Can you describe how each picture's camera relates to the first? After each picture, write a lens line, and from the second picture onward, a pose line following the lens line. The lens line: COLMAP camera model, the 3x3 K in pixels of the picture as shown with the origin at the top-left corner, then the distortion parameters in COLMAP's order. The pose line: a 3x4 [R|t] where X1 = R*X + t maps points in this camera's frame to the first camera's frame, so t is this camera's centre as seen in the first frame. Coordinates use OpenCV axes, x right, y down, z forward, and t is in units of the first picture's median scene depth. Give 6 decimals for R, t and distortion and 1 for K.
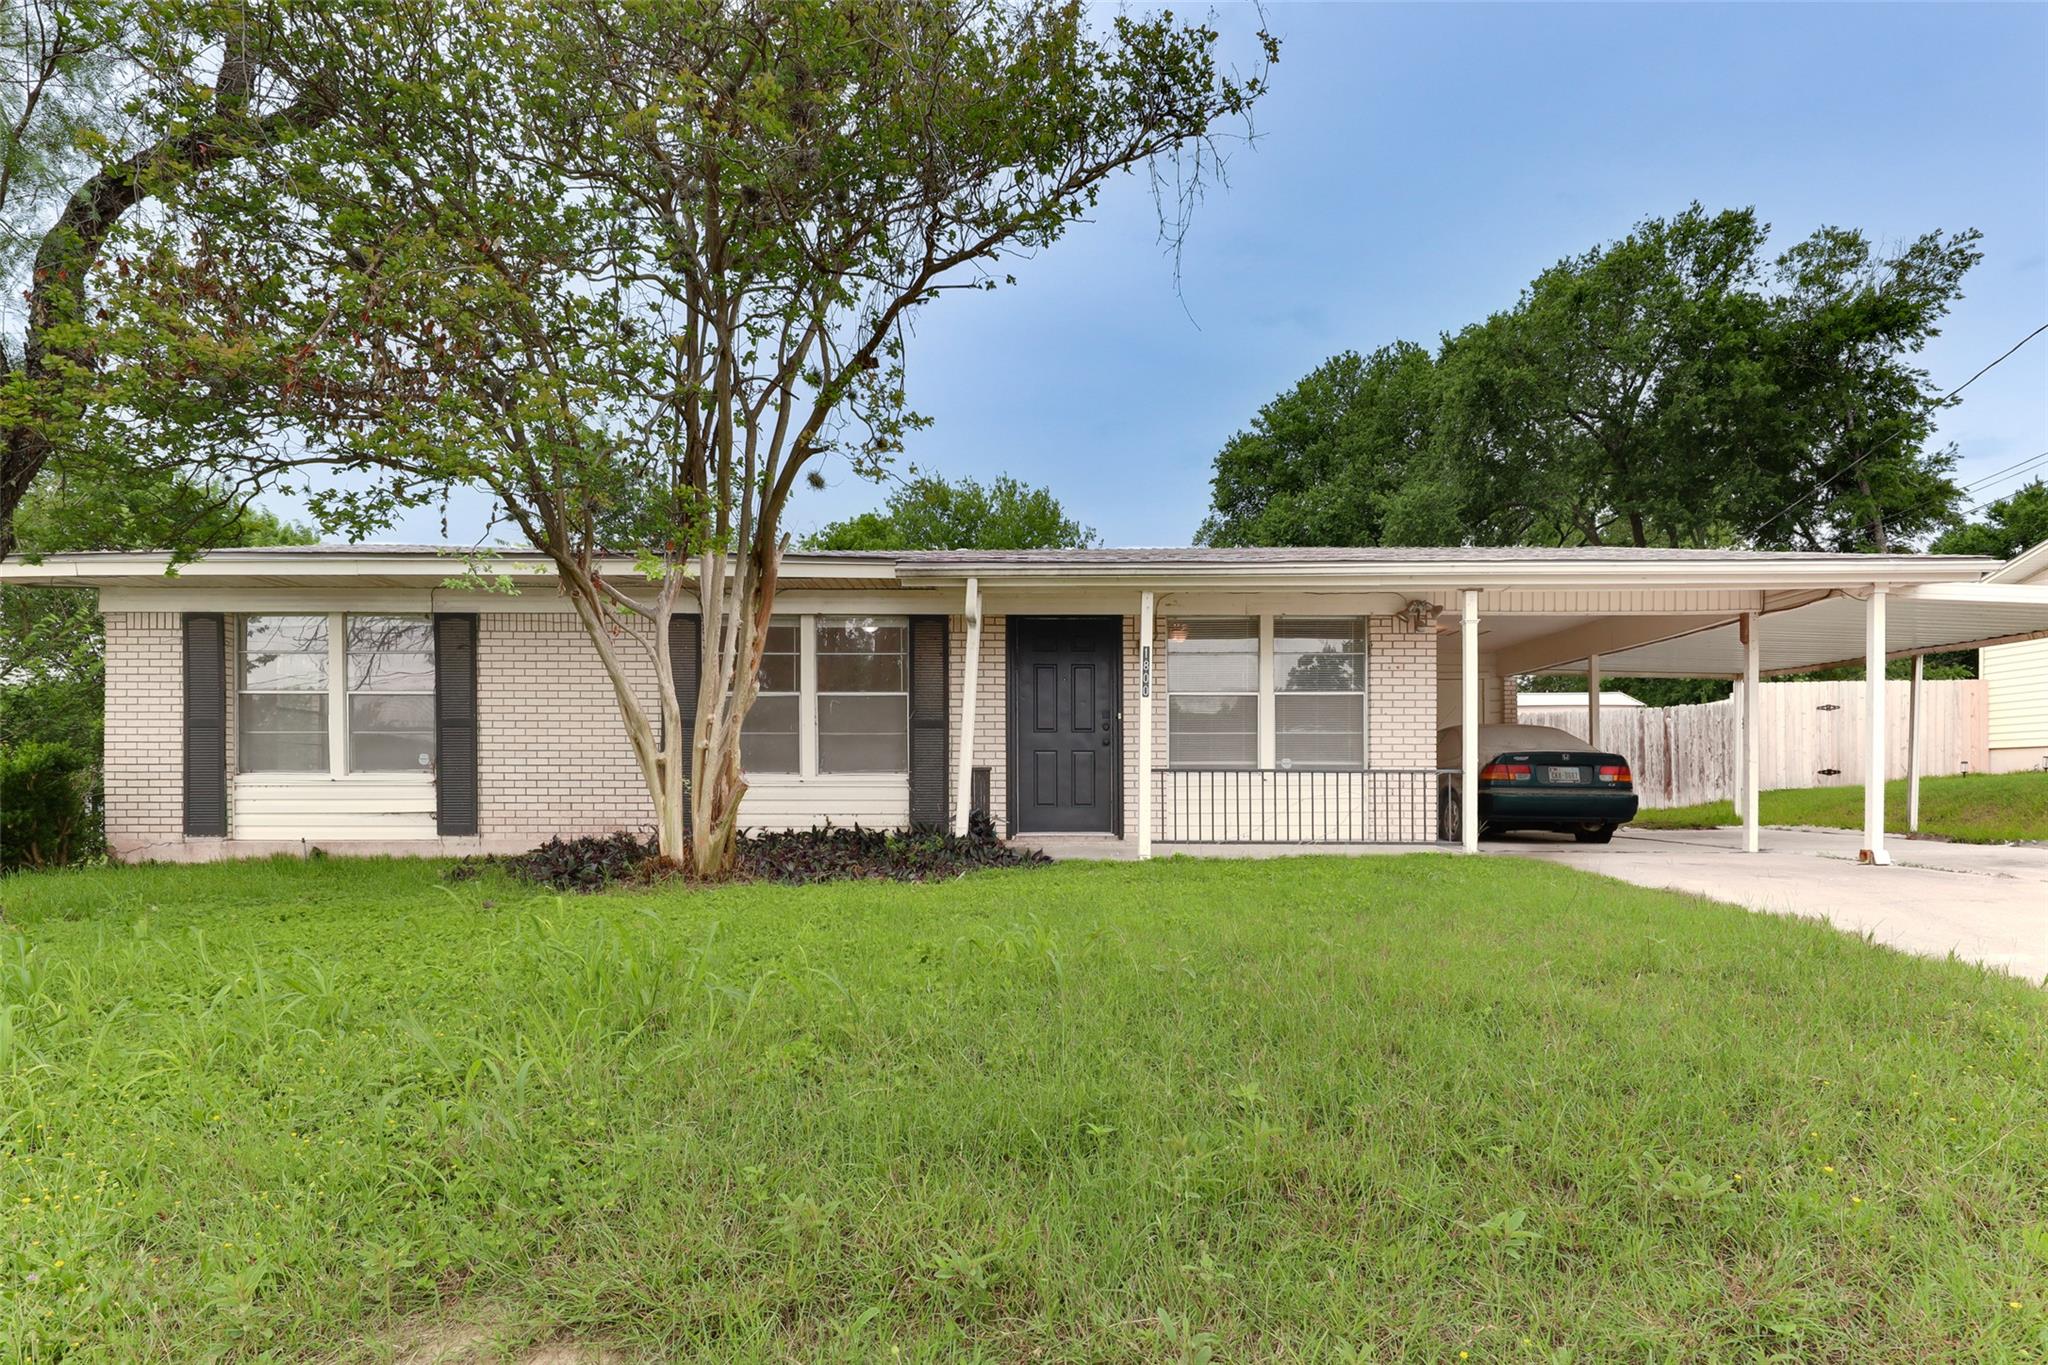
lens RADIAL K [[1043.4, 0, 1021.3], [0, 1043.4, 785.4], [0, 0, 1]] dist [-0.026377, -0.000042]
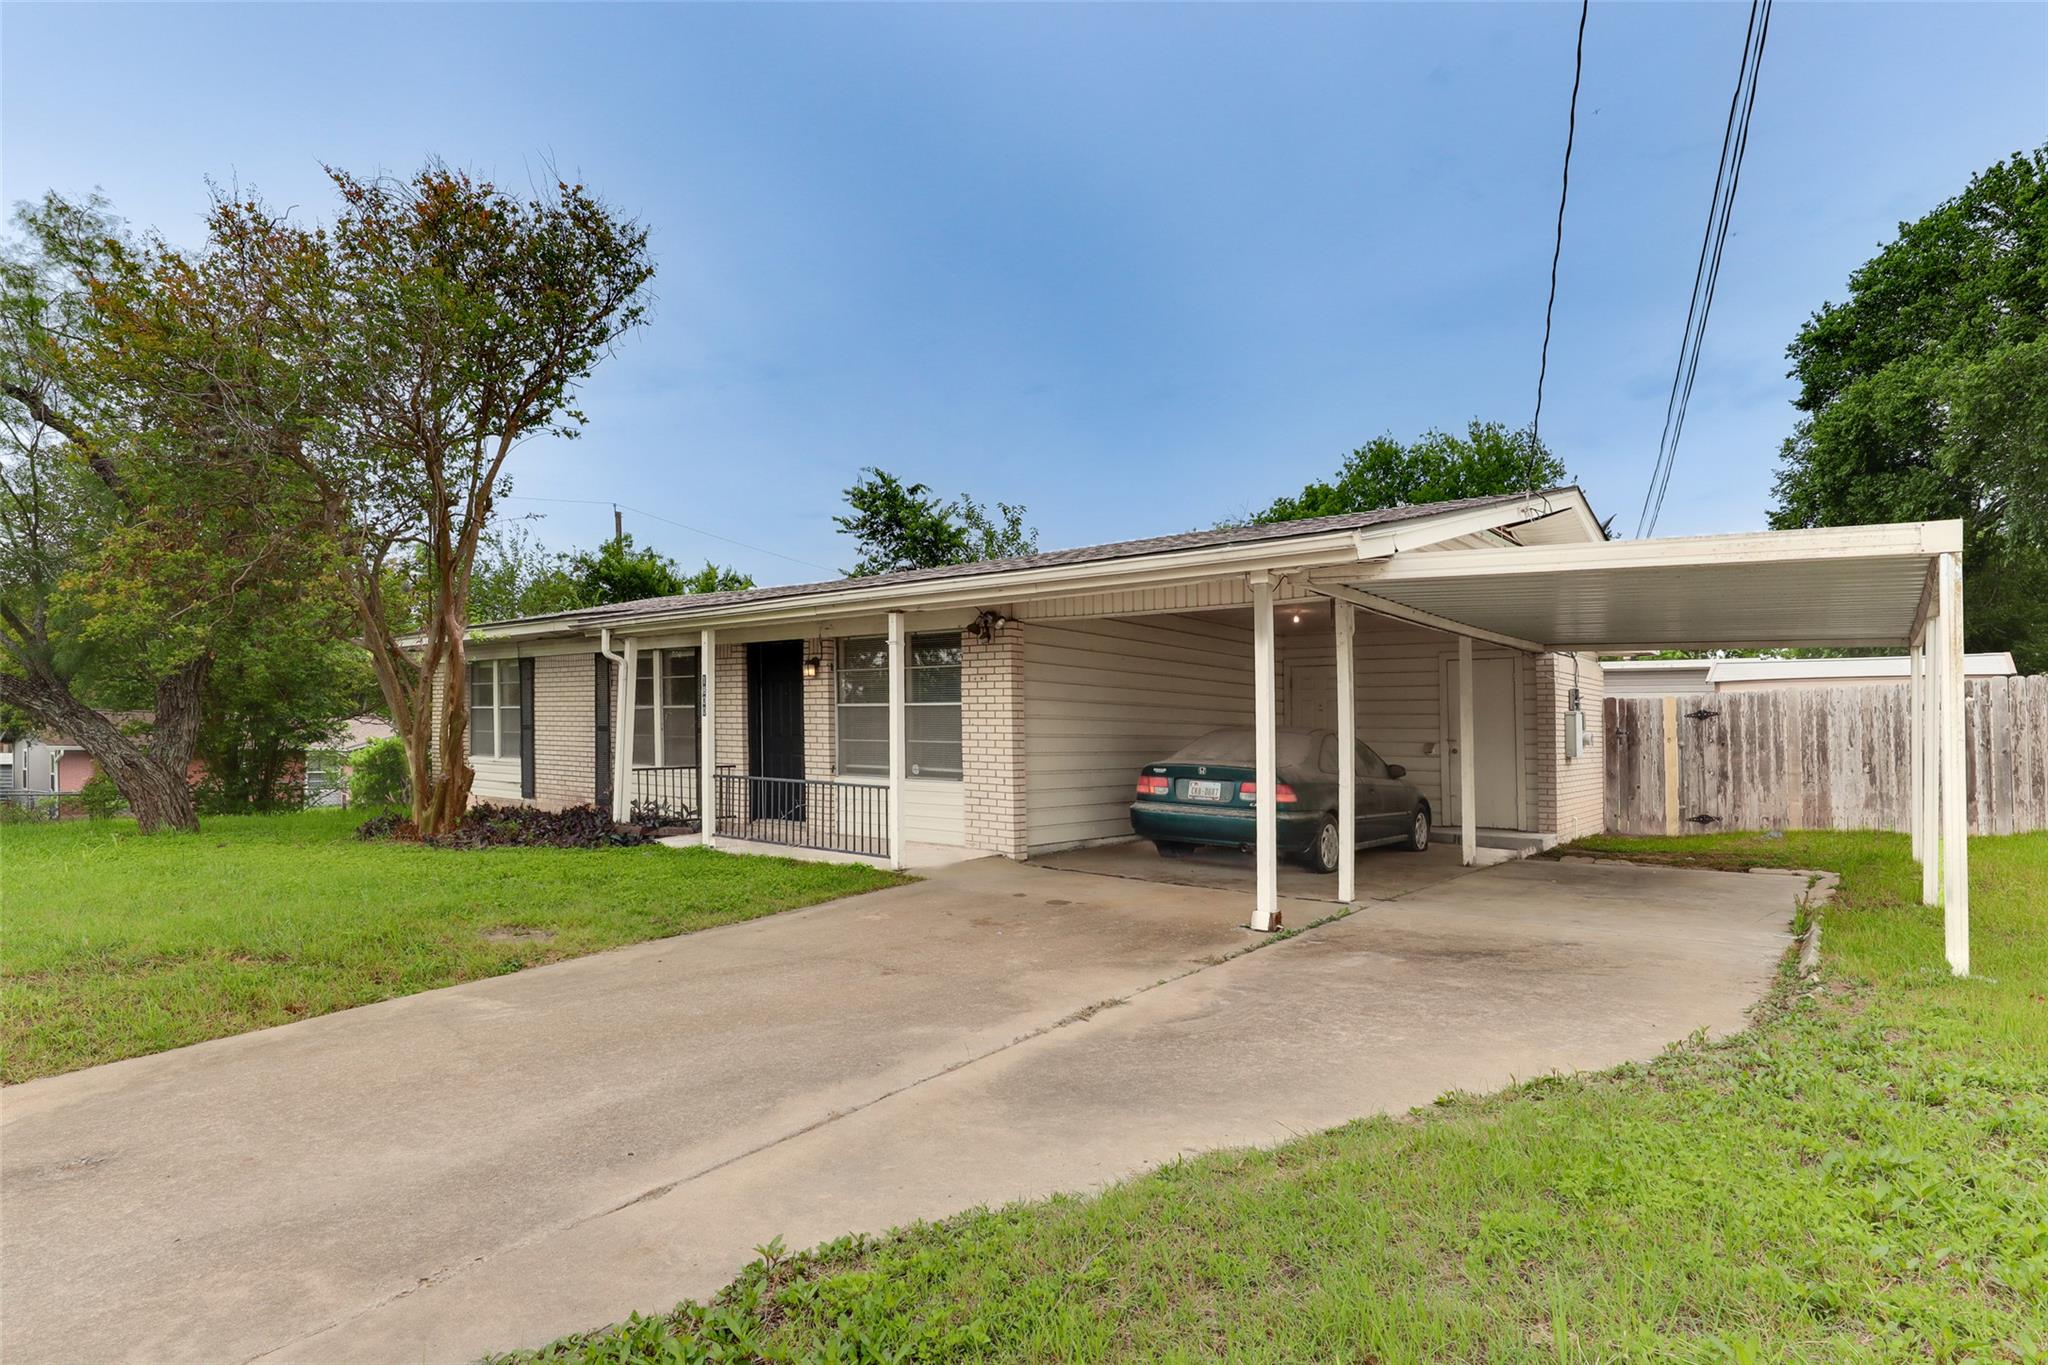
lens RADIAL K [[1033.5, 0, 1028.8], [0, 1033.5, 701.1], [0, 0, 1]] dist [-0.004857, -0.000519]
pose [[0.794323, -0.009369, -0.607424, 0.940969], [-0.014811, 0.999285, -0.034781, -0.053319], [0.607315, 0.036624, 0.793616, 0.215586]]
